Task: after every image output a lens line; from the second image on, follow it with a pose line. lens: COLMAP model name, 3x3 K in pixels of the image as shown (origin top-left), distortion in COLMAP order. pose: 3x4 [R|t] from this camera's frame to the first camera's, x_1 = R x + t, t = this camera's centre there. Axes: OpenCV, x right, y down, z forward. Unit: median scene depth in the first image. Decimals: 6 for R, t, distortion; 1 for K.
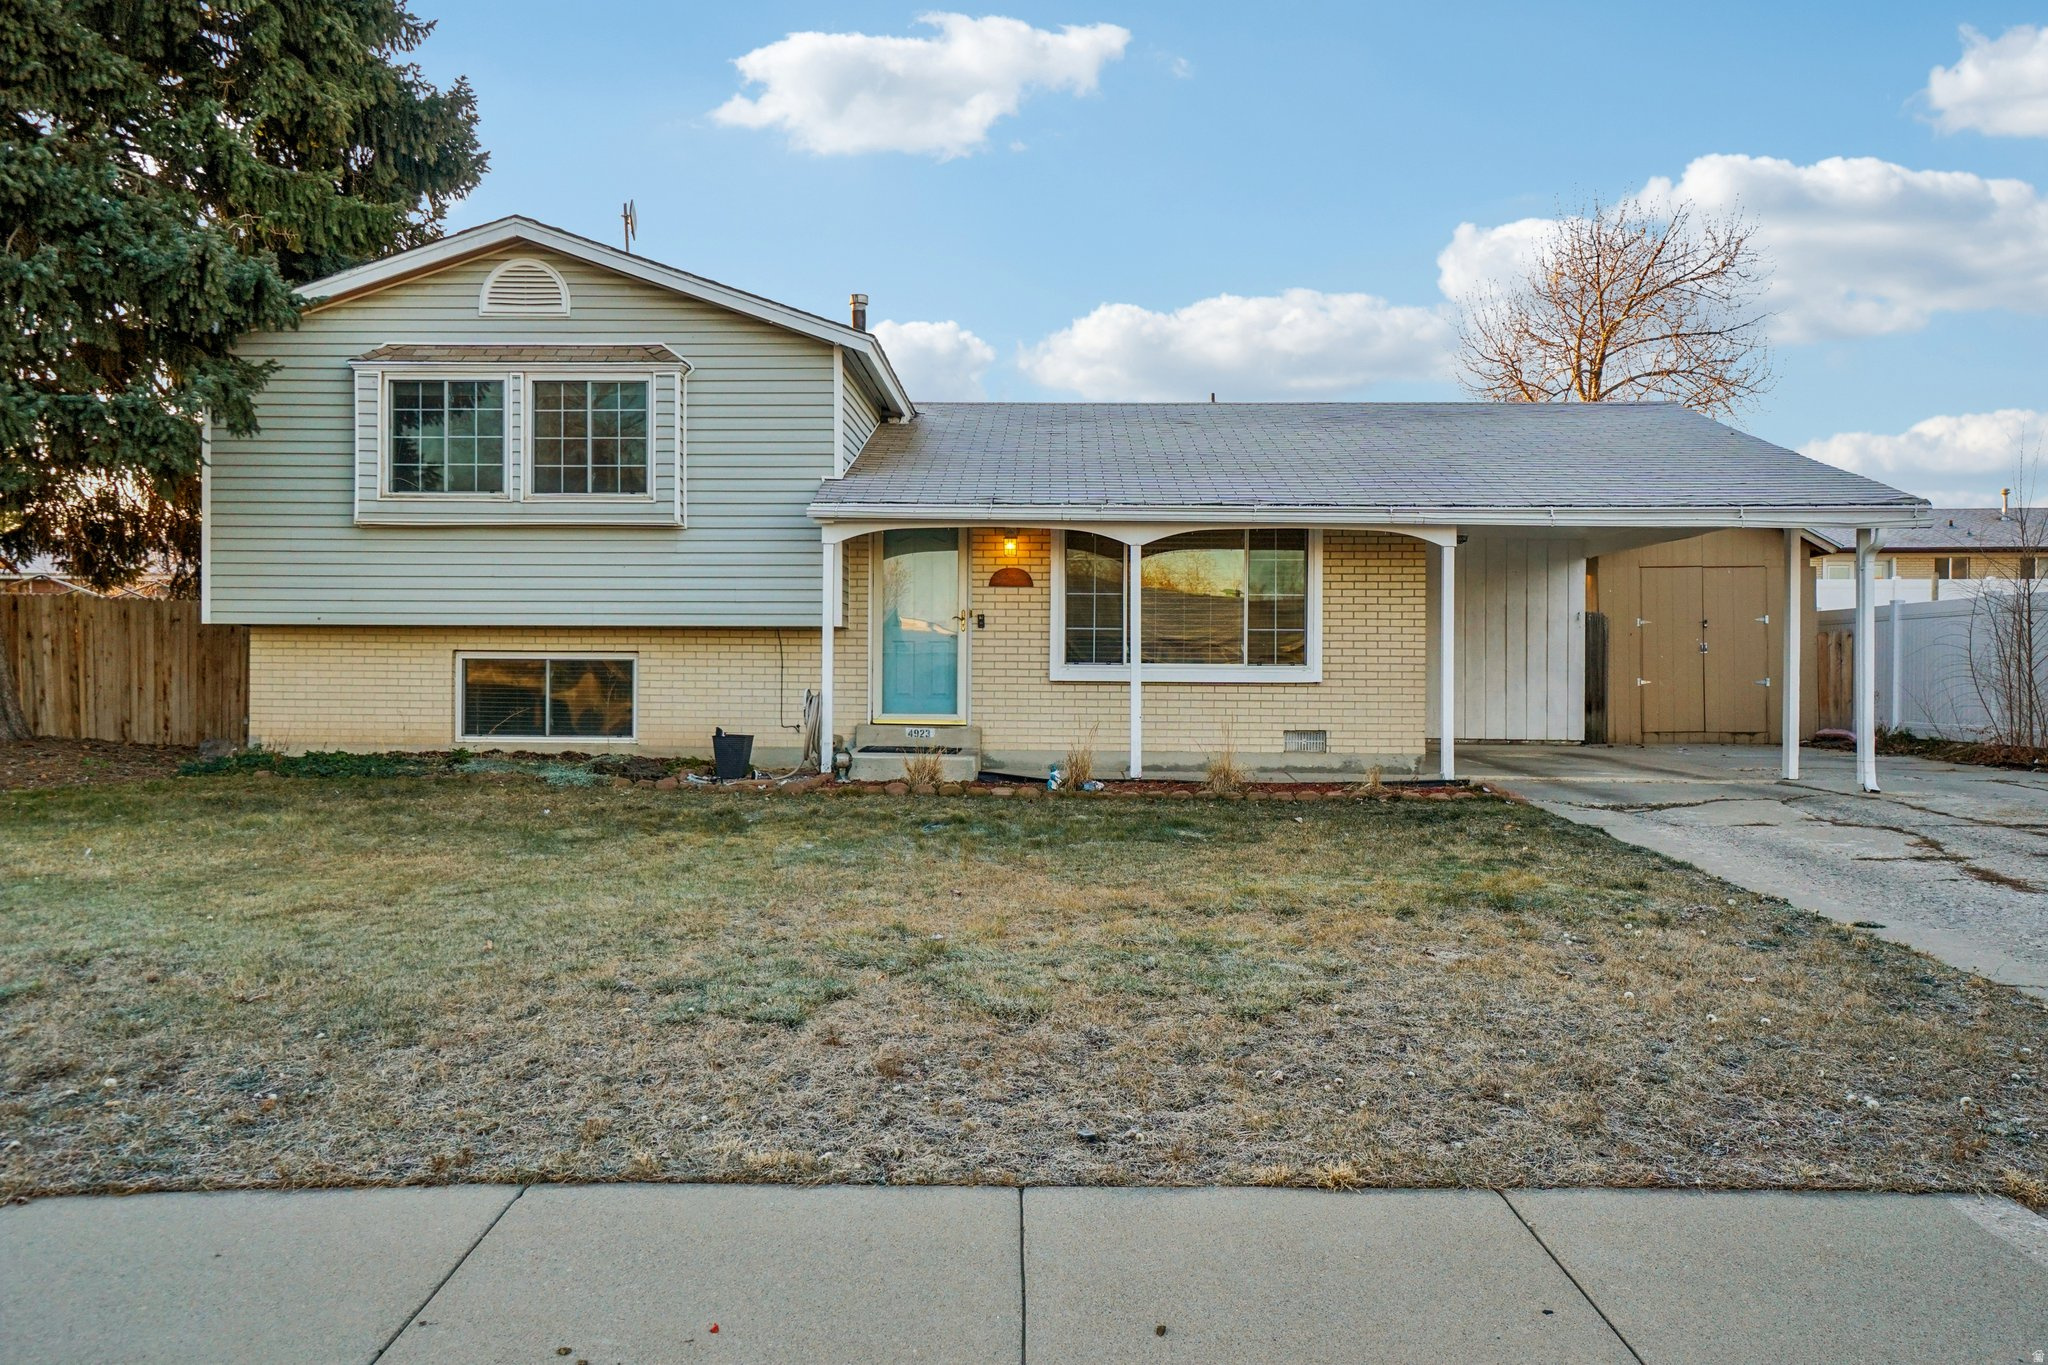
lens RADIAL K [[1523.2, 0, 1029.2], [0, 1523.2, 678.5], [0, 0, 1]] dist [0.015180, 0.001840]
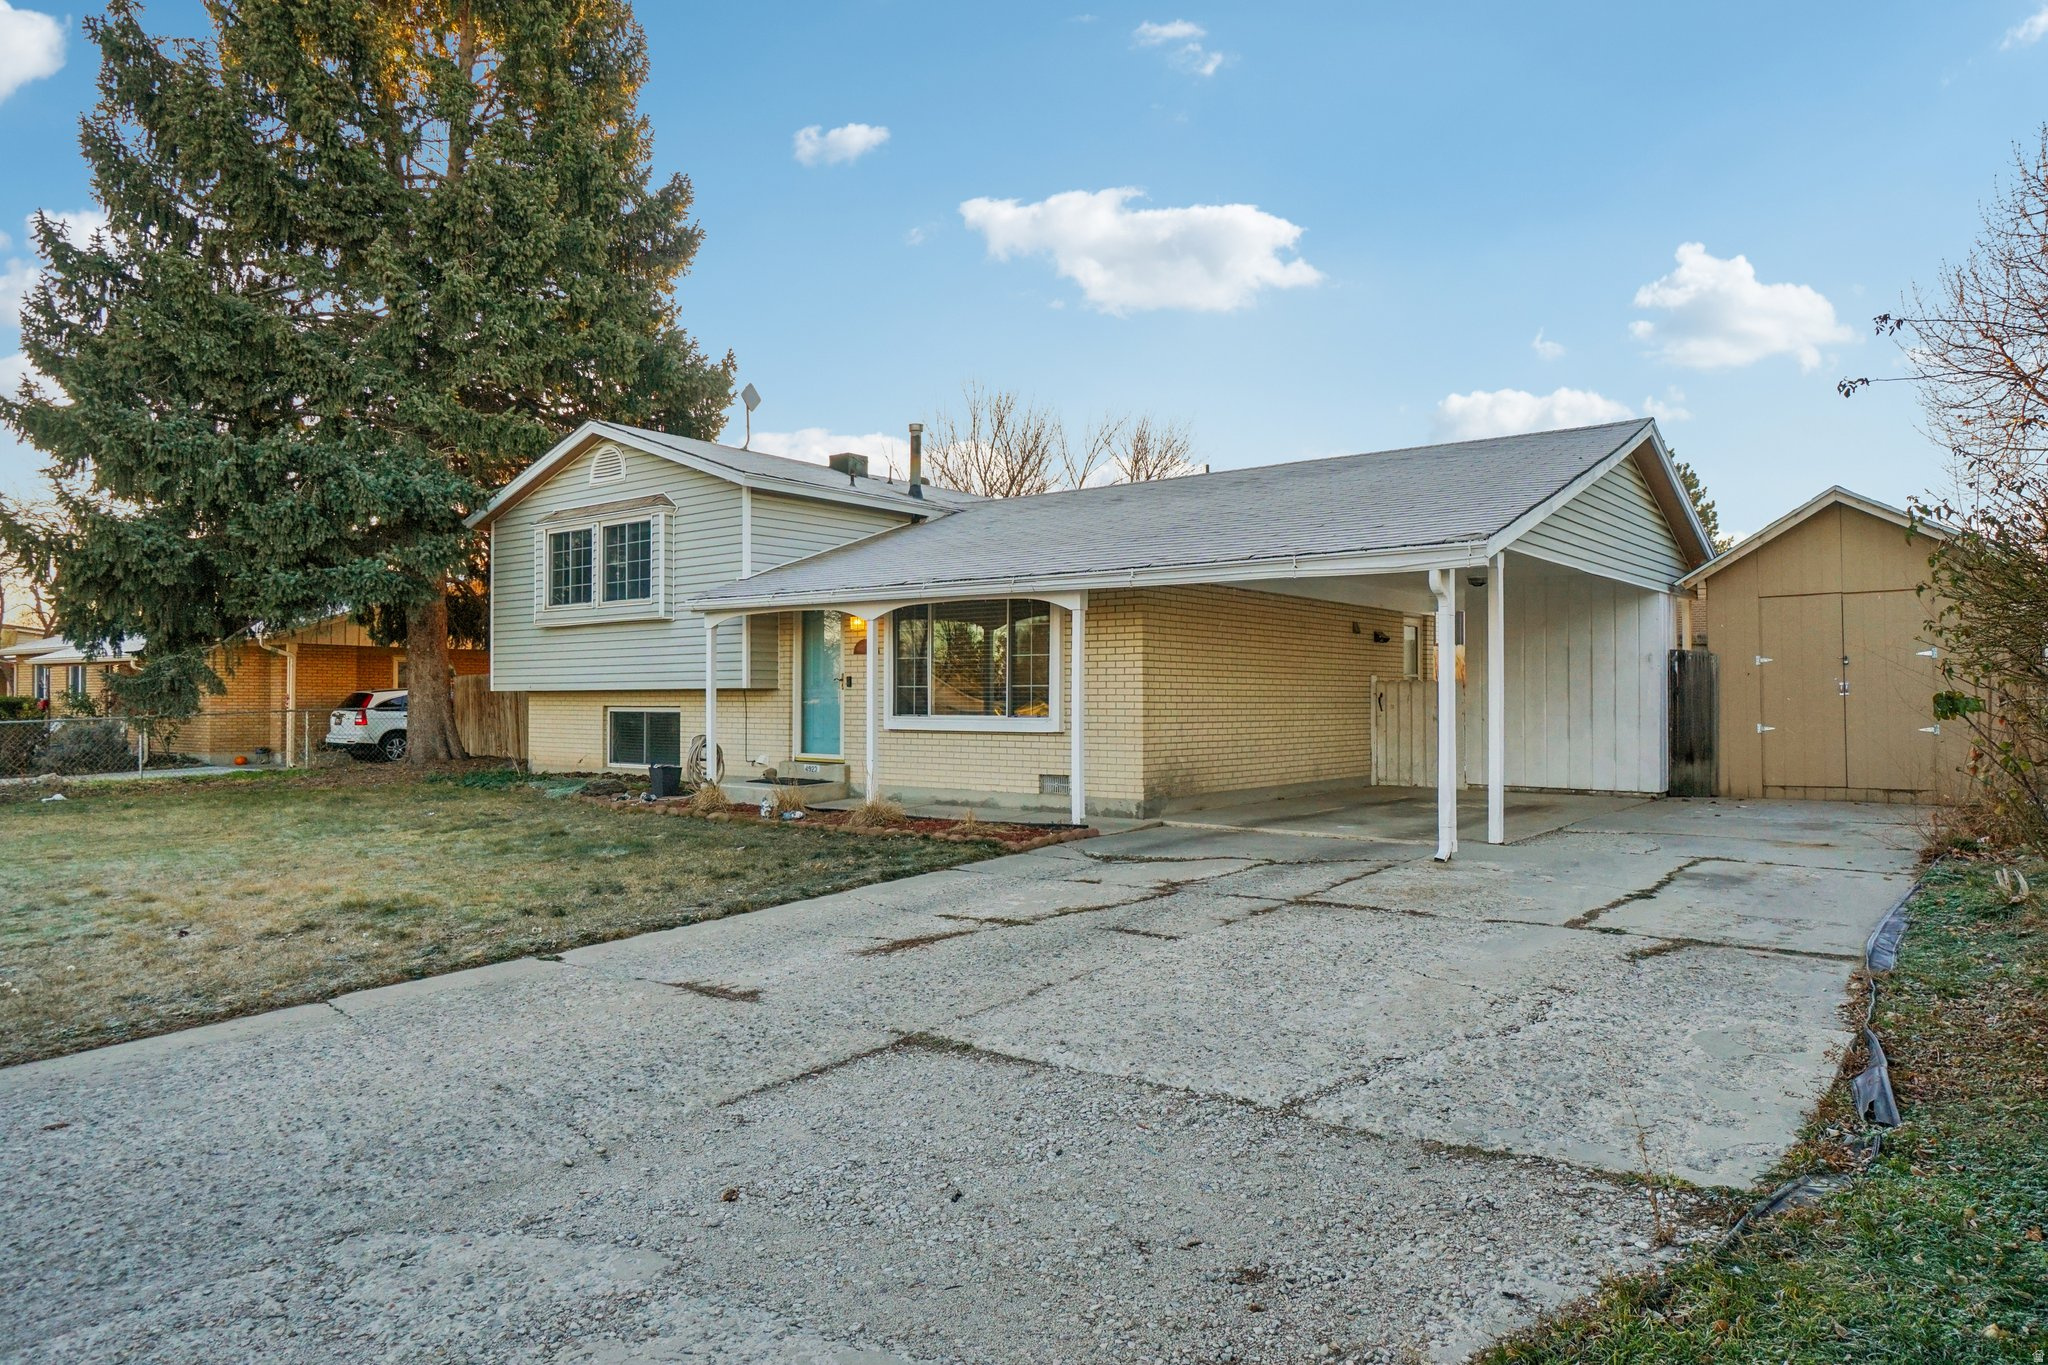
lens RADIAL K [[1300.7, 0, 1016.6], [0, 1300.7, 680.6], [0, 0, 1]] dist [0.003067, 0.000897]
pose [[0.800606, -0.015685, -0.598985, 0.734452], [0.003485, 0.999762, -0.021522, -0.014881], [0.599181, 0.015143, 0.800471, 0.215436]]
